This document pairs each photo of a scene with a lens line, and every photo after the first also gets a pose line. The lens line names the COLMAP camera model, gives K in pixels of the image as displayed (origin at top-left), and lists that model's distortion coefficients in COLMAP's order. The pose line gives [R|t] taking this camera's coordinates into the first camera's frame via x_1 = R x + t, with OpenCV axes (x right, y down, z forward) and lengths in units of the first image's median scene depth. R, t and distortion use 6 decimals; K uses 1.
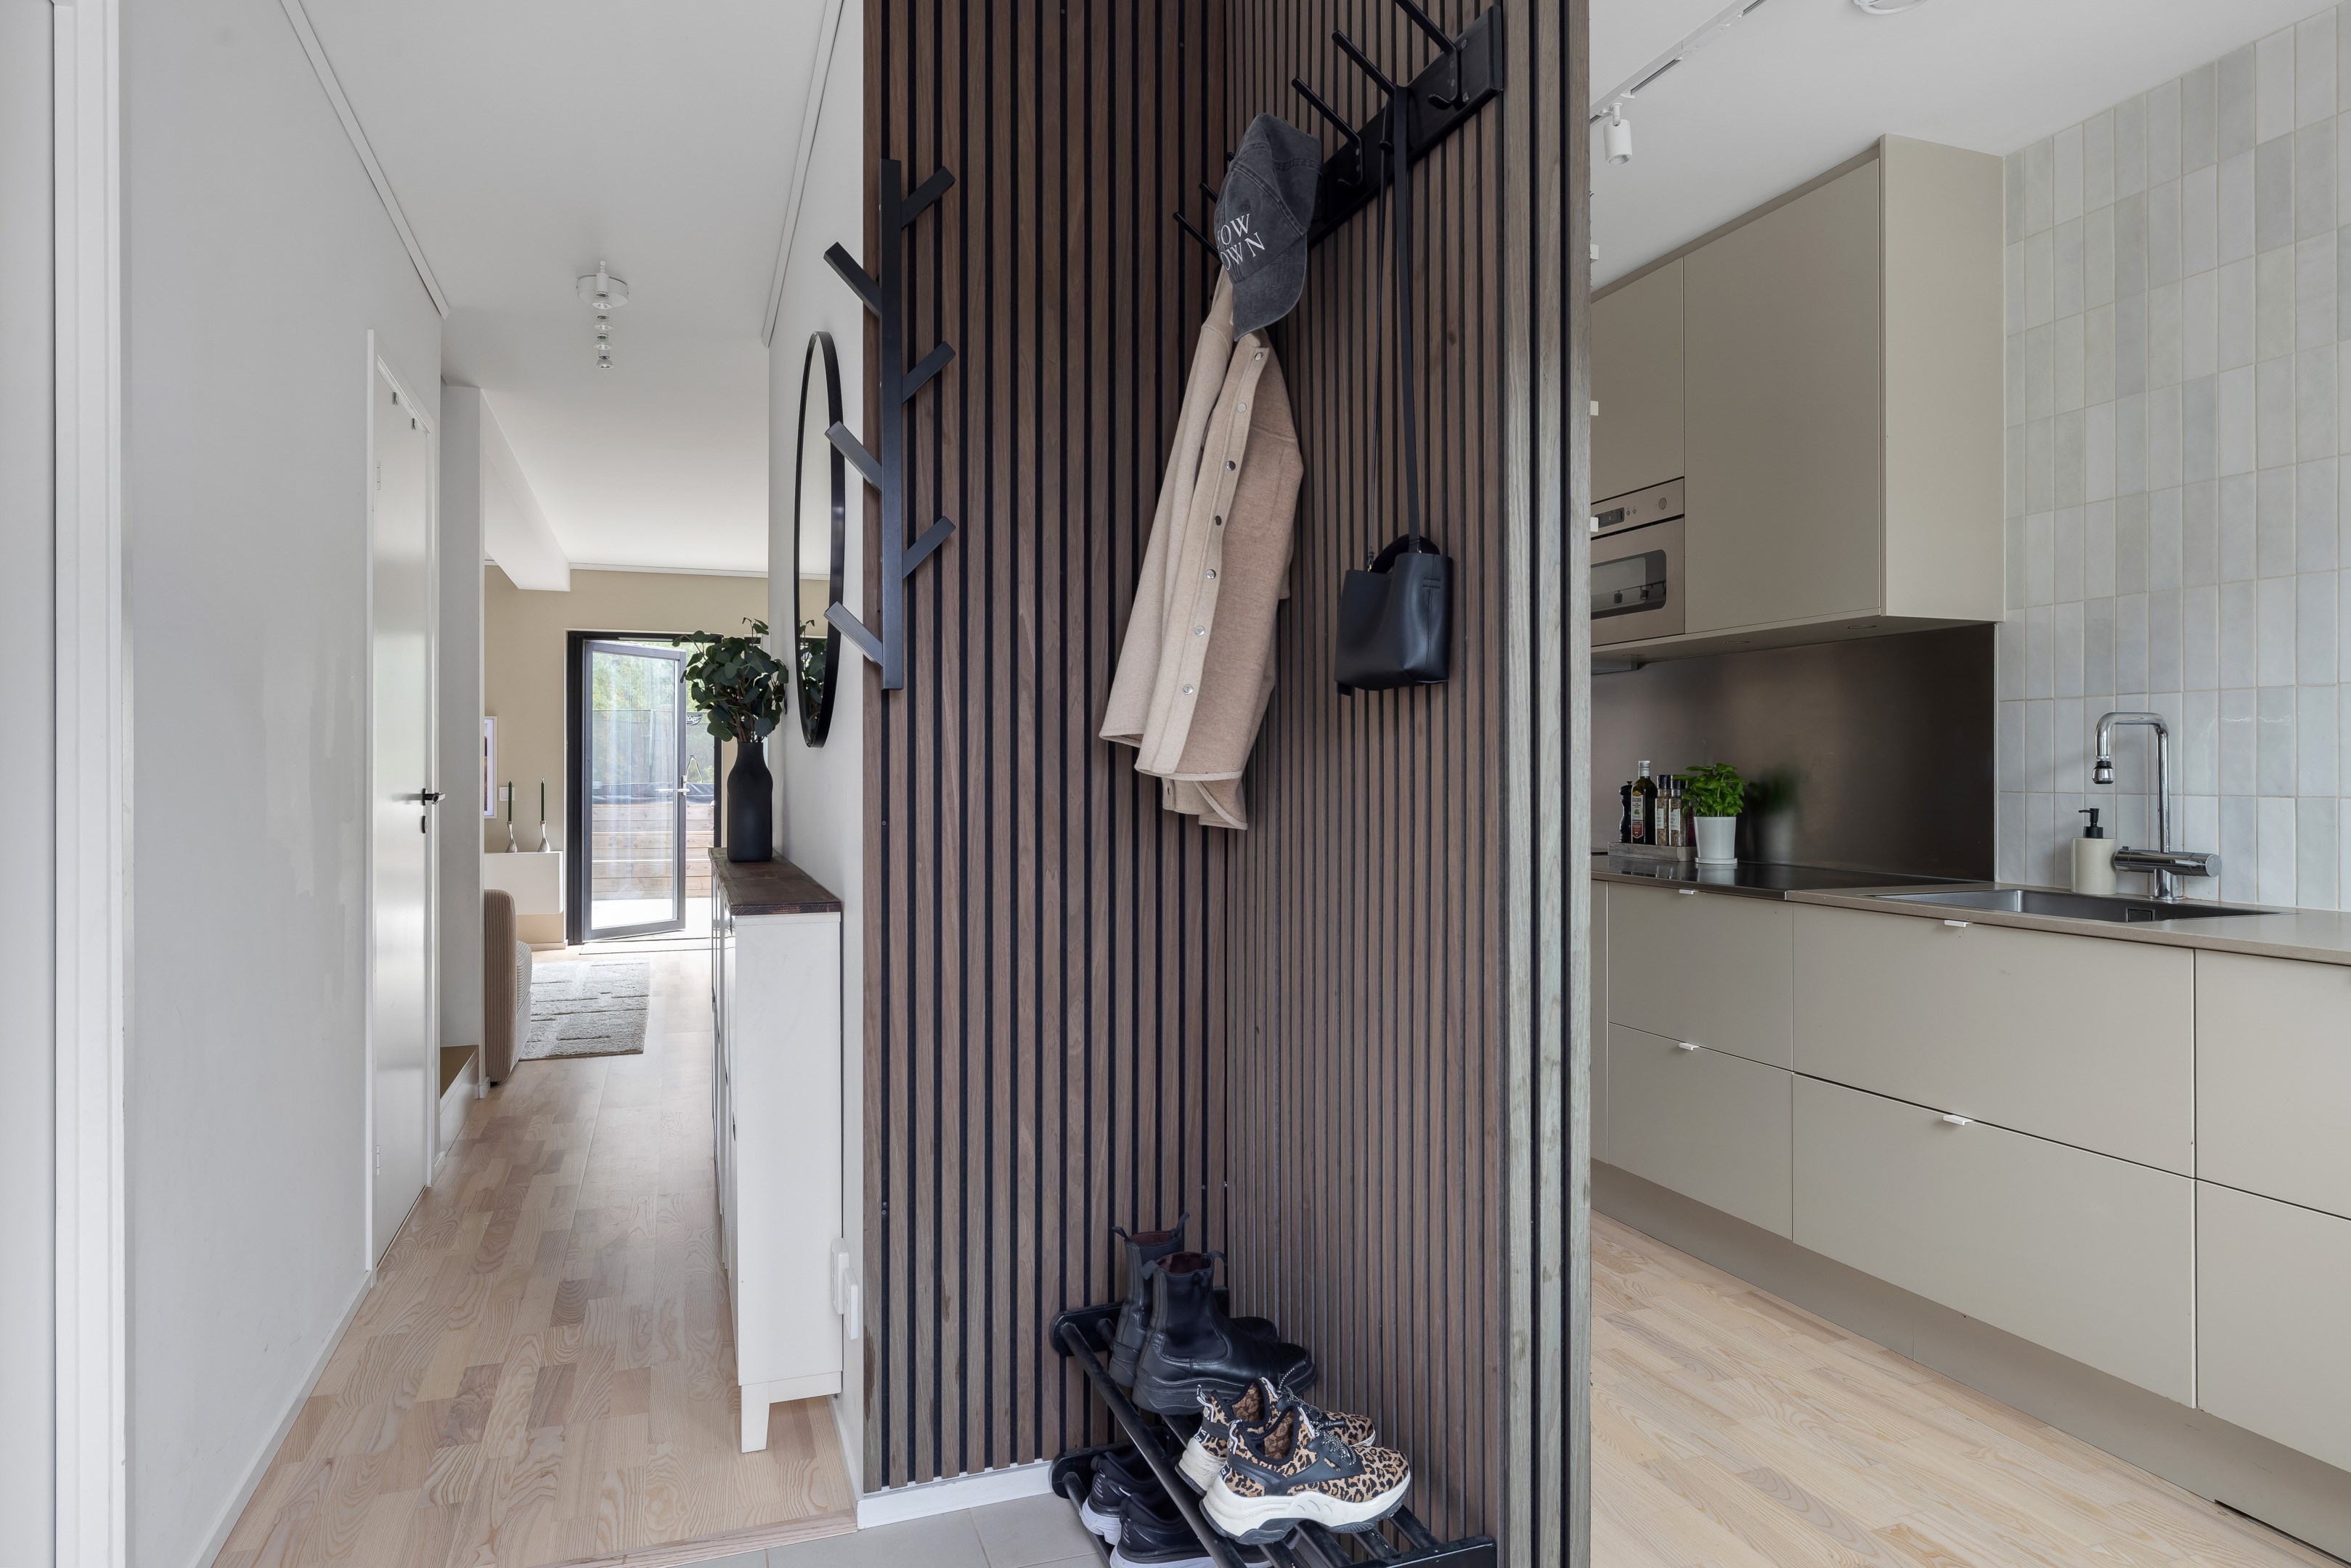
lens RADIAL K [[1476.6, 0, 1173.7], [0, 1476.6, 796.8], [0, 0, 1]] dist [-0.000877, -0.000976]
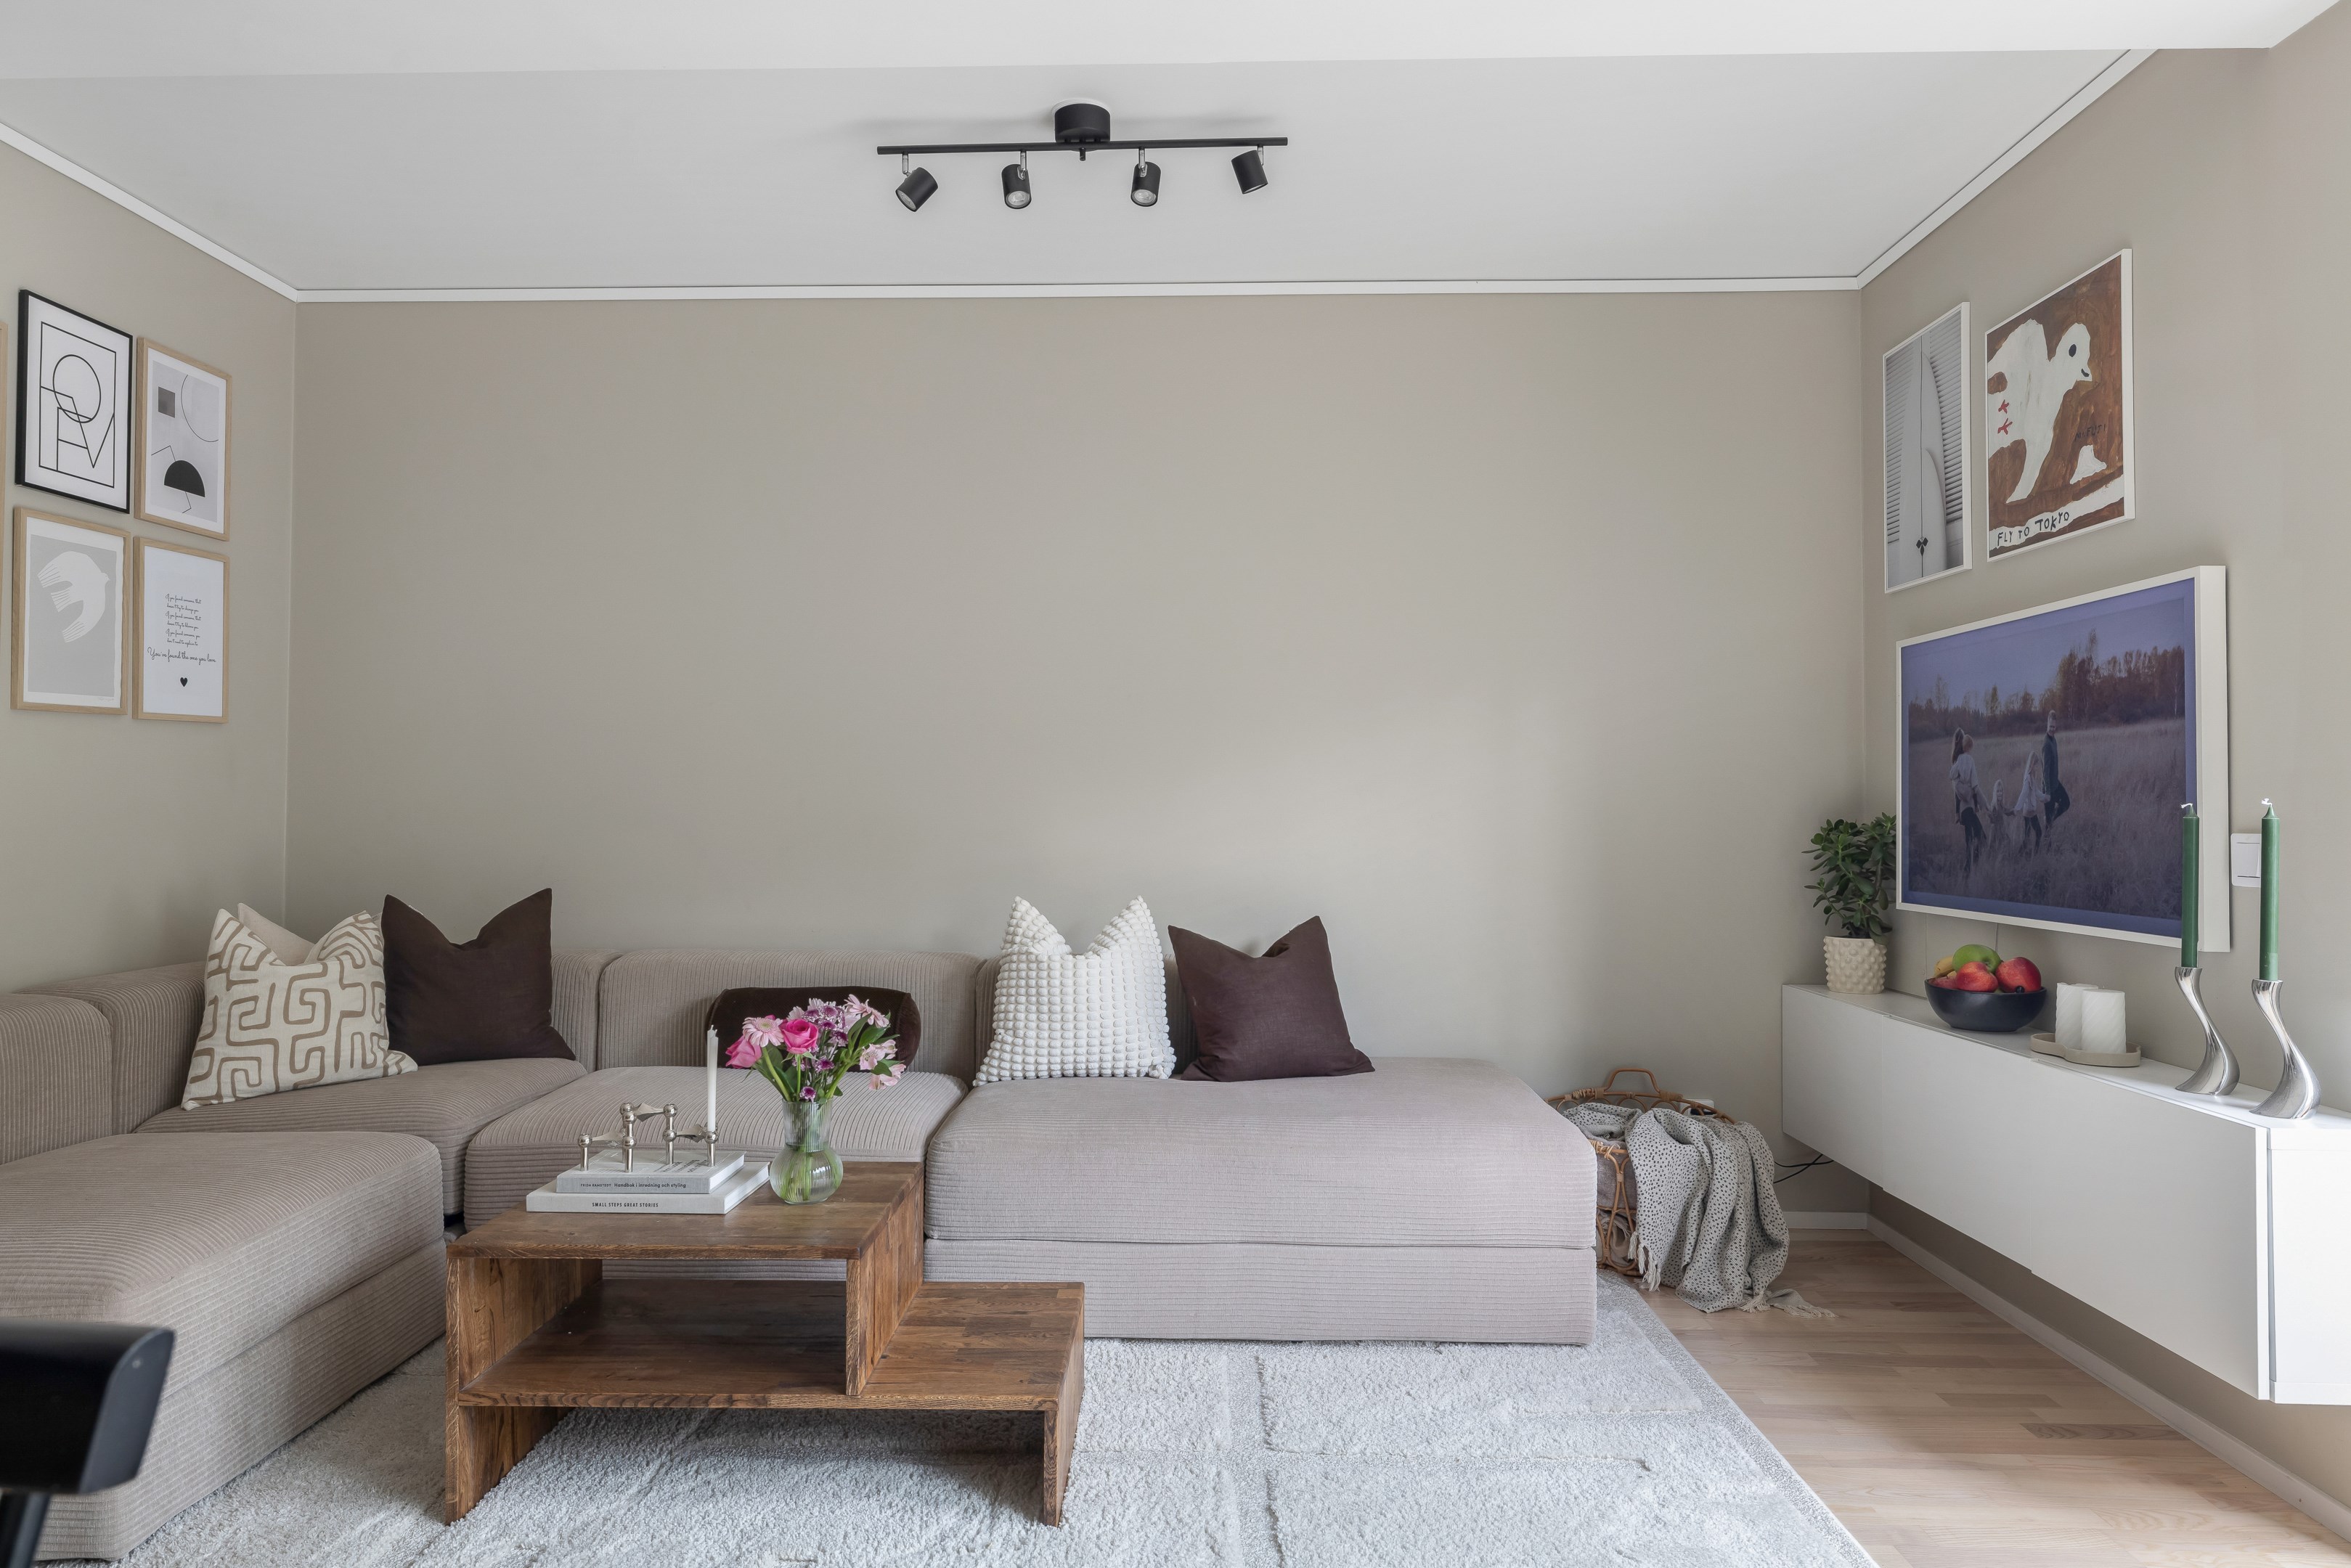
lens RADIAL K [[1514.3, 0, 1166.6], [0, 1514.3, 774.7], [0, 0, 1]] dist [-0.001362, -0.000455]
pose [[-0.373181, -0.027003, -0.927366, -0.133460], [-0.018444, 0.999595, -0.021684, -0.007525], [0.927575, 0.009013, -0.373527, 0.901829]]
